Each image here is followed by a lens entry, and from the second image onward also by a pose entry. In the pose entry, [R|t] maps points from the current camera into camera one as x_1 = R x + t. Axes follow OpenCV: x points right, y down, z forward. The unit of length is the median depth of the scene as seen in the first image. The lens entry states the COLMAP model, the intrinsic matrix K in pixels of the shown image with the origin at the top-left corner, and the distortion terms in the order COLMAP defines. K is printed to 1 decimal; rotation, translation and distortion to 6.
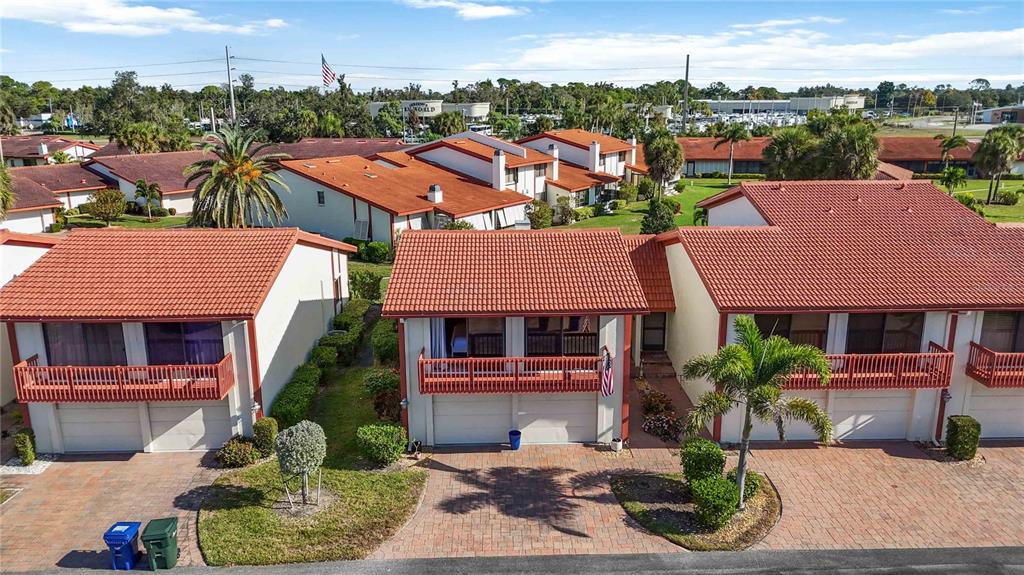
lens RADIAL K [[762.6, 0, 512.0], [0, 762.6, 287.5], [0, 0, 1]] dist [0.052313, -0.030635]
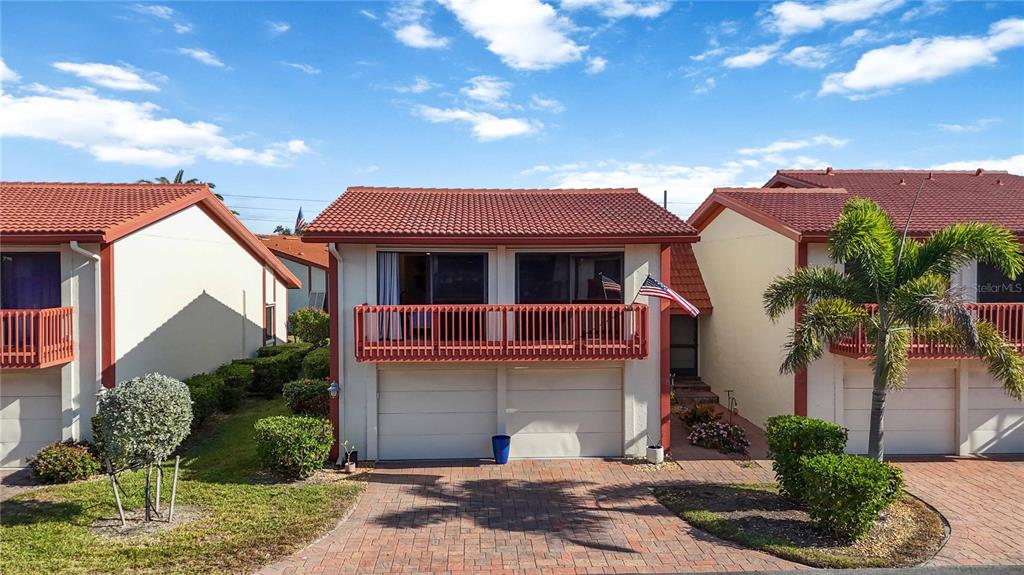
lens RADIAL K [[762.6, 0, 512.0], [0, 762.6, 287.5], [0, 0, 1]] dist [0.052313, -0.030635]
pose [[0.999529, 0.003890, 0.030435, -0.007790], [0.002970, 0.975012, -0.222132, 0.225844], [-0.030539, 0.222118, 0.974541, 0.349589]]
